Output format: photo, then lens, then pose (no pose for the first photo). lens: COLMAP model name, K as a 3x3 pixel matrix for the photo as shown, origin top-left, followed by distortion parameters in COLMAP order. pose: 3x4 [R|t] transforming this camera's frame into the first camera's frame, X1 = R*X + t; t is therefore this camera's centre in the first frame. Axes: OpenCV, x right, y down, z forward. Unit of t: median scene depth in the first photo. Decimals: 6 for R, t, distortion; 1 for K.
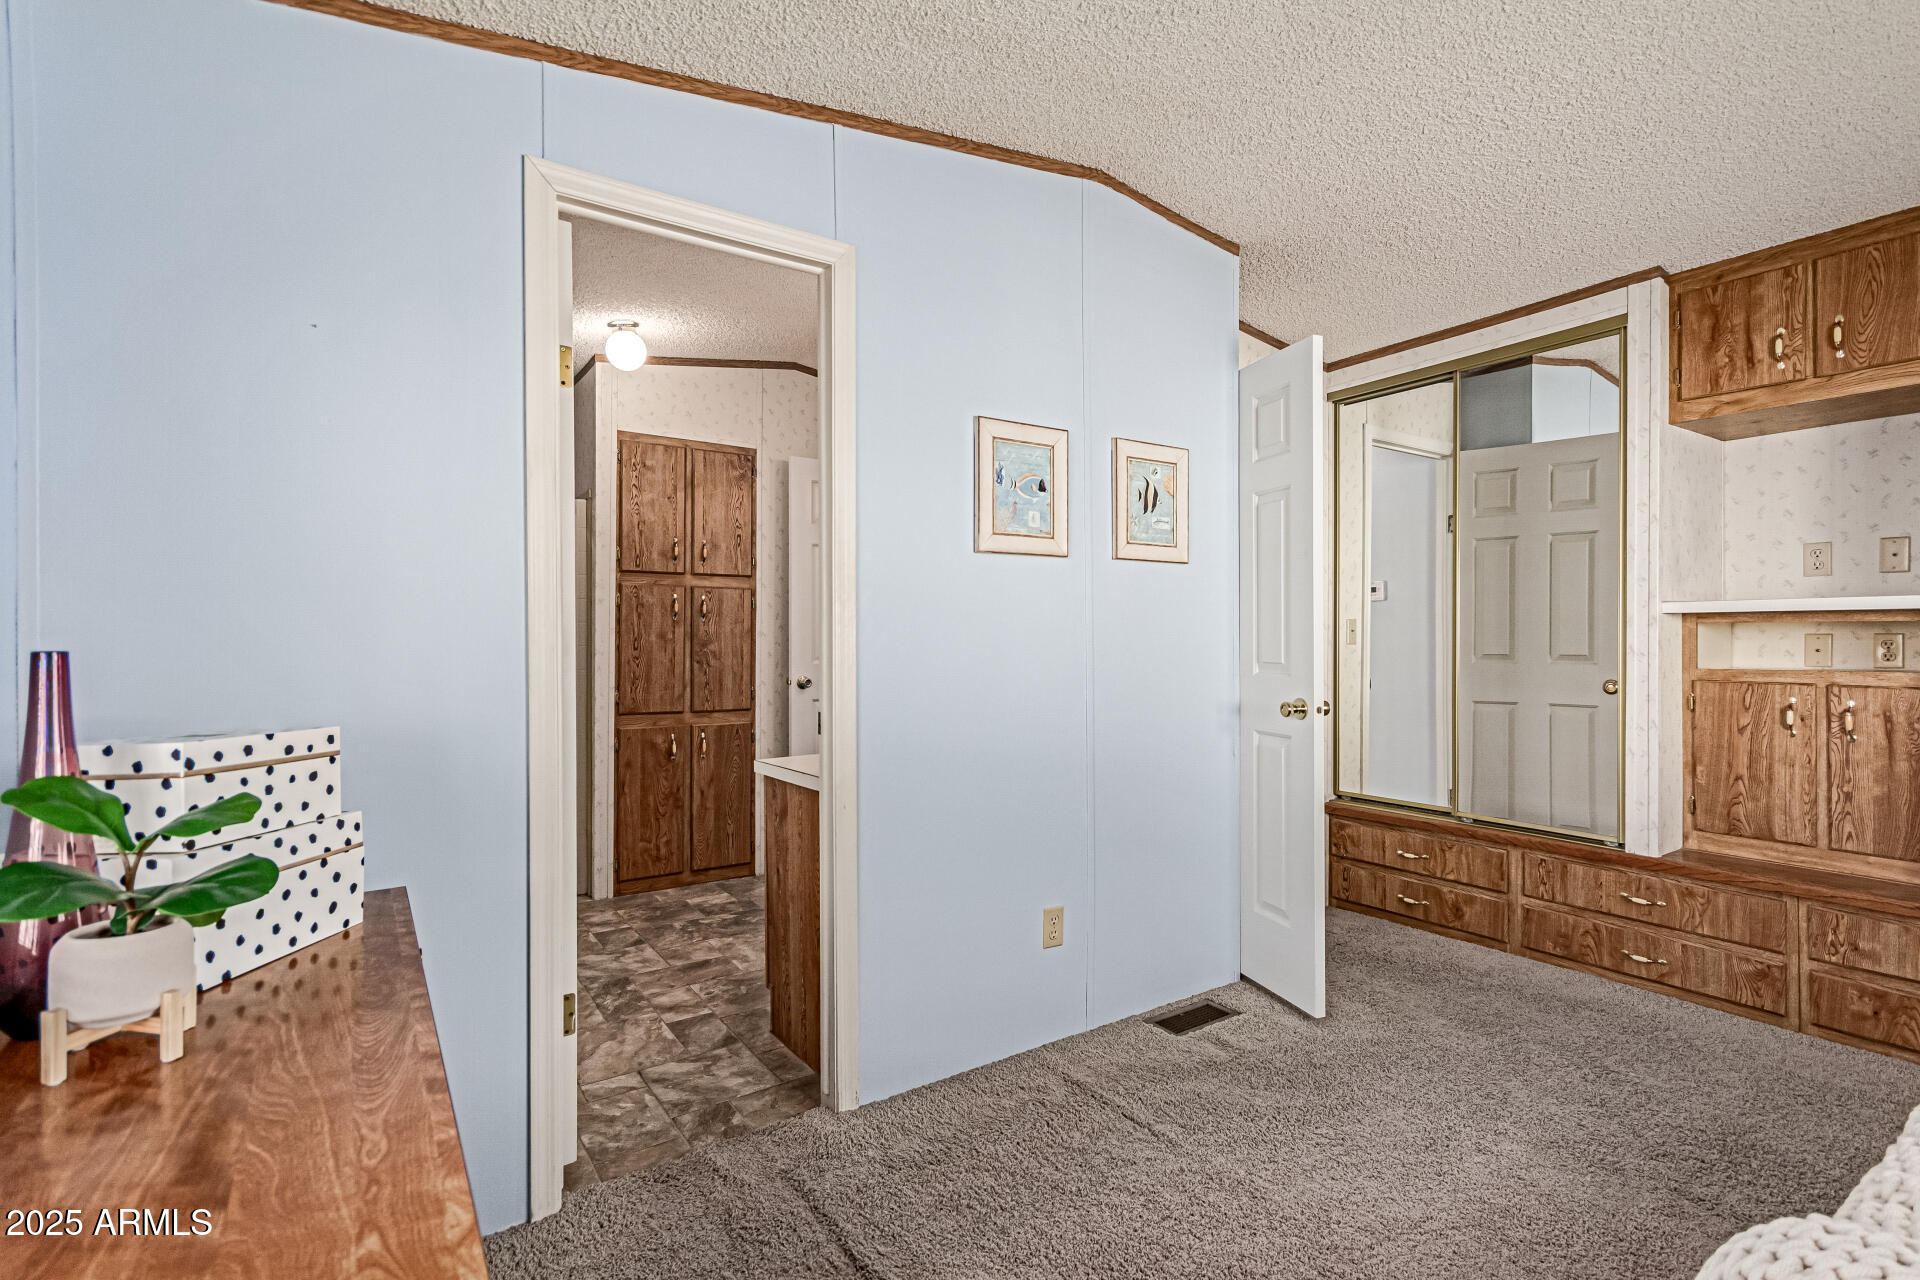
lens RADIAL K [[887.1, 0, 957.4], [0, 887.1, 641.9], [0, 0, 1]] dist [0.000568, 0.001734]
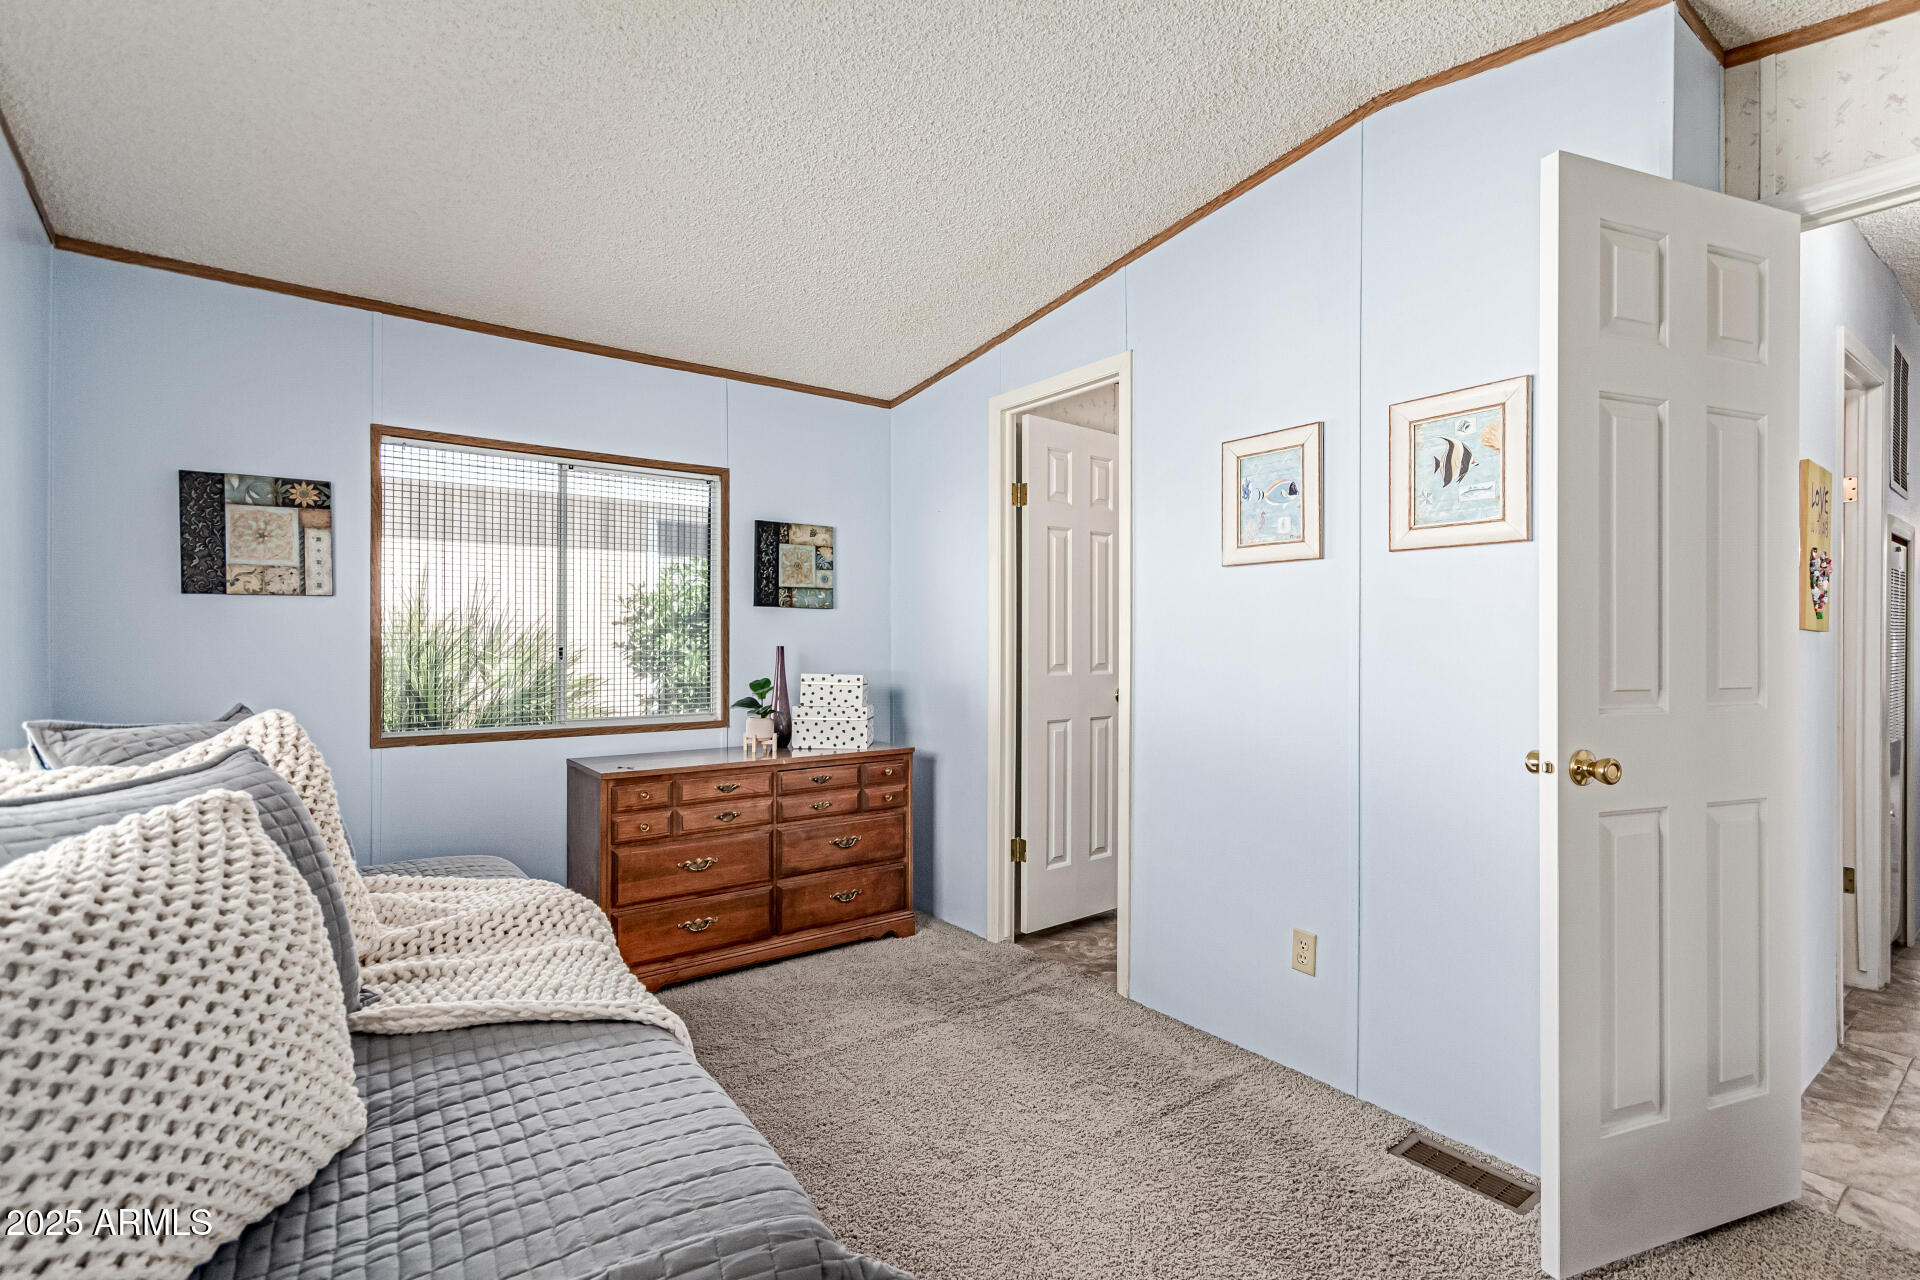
lens RADIAL K [[887.1, 0, 944.4], [0, 887.1, 640.6], [0, 0, 1]] dist [0.000568, 0.001734]
pose [[0.037944, 0.003314, -0.999274, 1.053874], [-0.005754, 0.999979, 0.003098, -0.011416], [0.999263, 0.005632, 0.037963, 0.588713]]
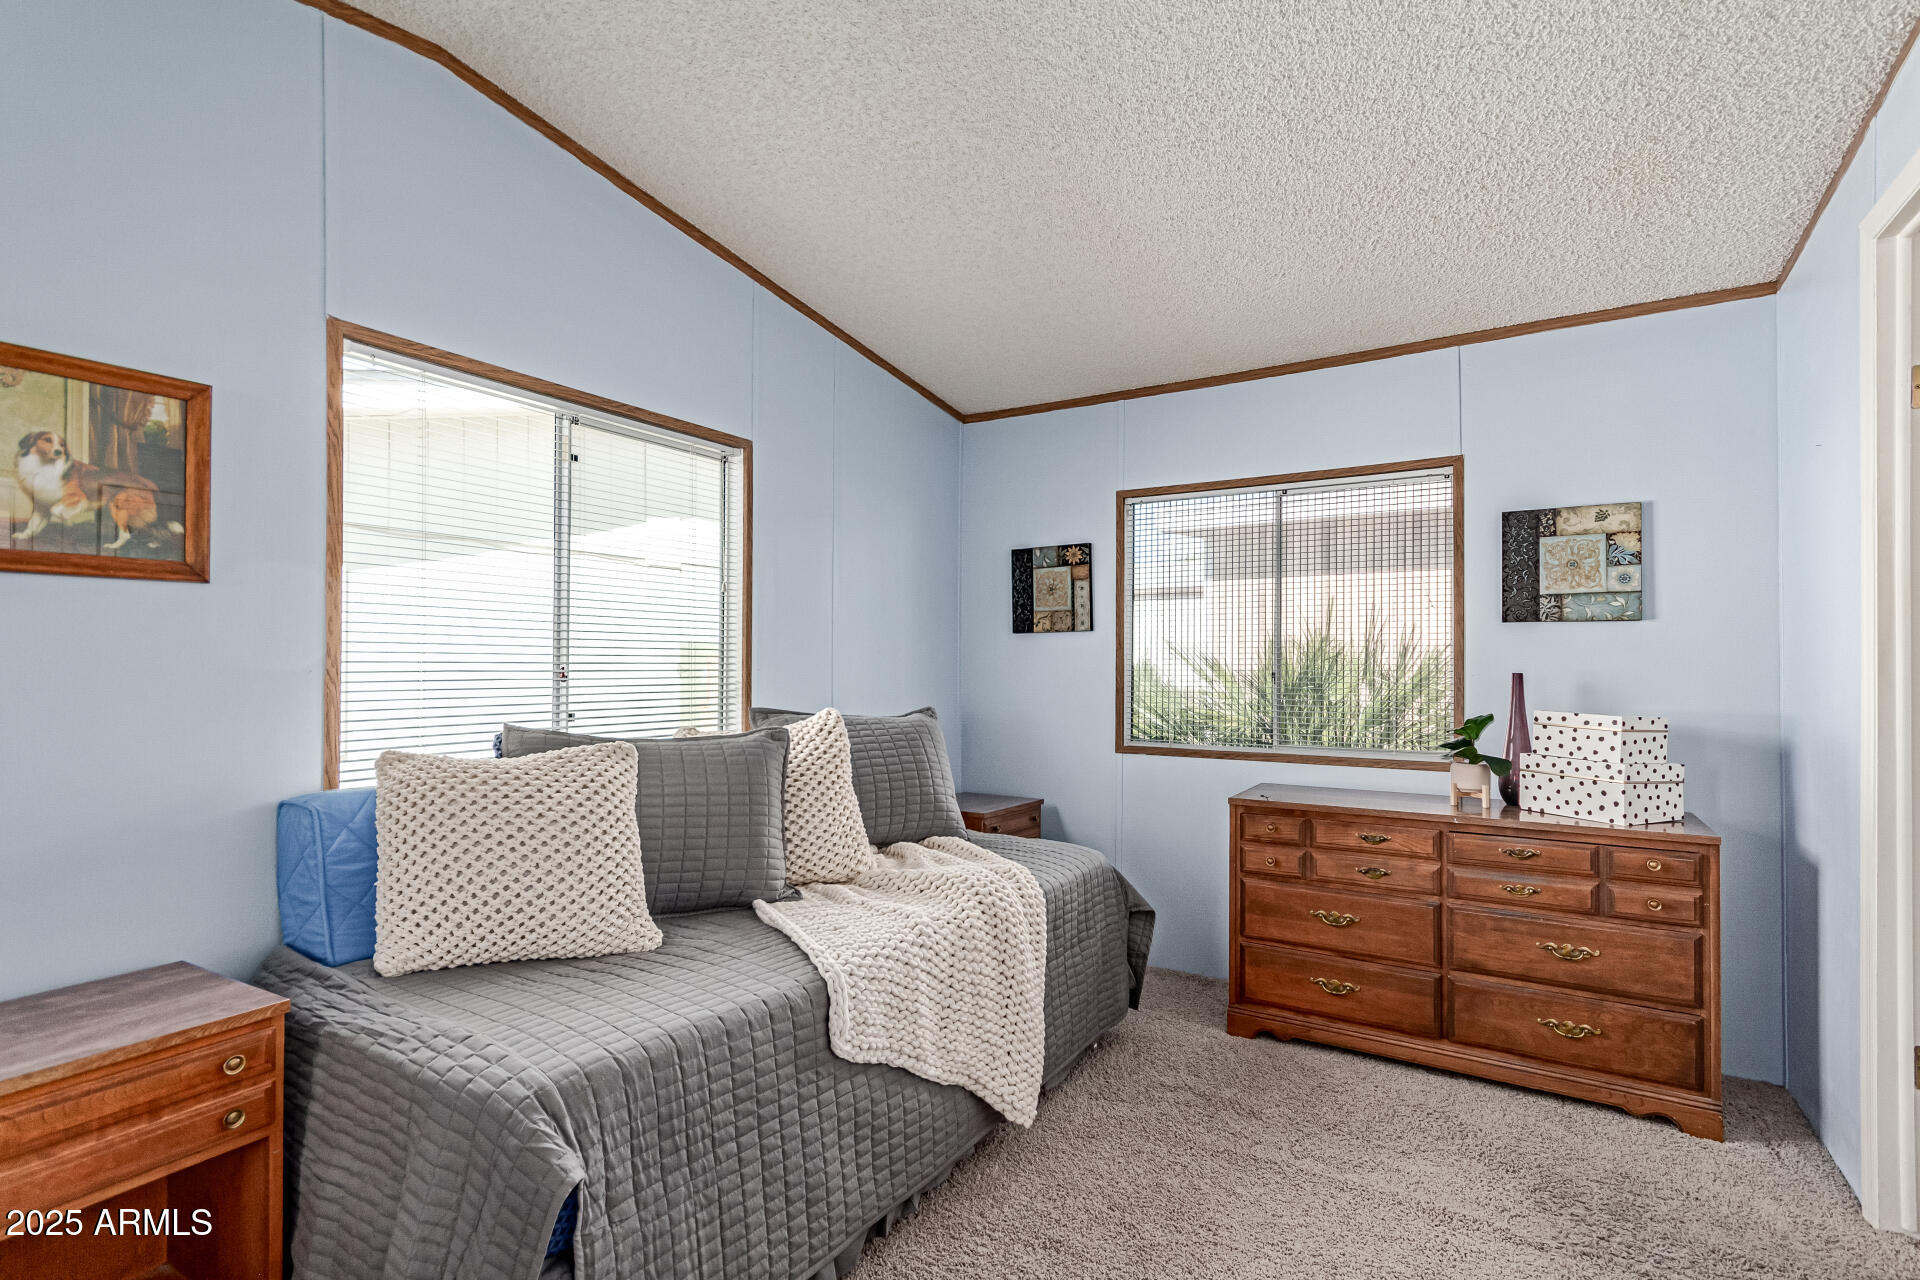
lens RADIAL K [[887.1, 0, 954.5], [0, 887.1, 649.4], [0, 0, 1]] dist [0.000568, 0.001734]
pose [[-0.912440, -0.005803, -0.409168, 0.692950], [-0.000802, 0.999923, -0.012393, -0.011592], [0.409209, -0.010980, -0.912375, 1.092503]]
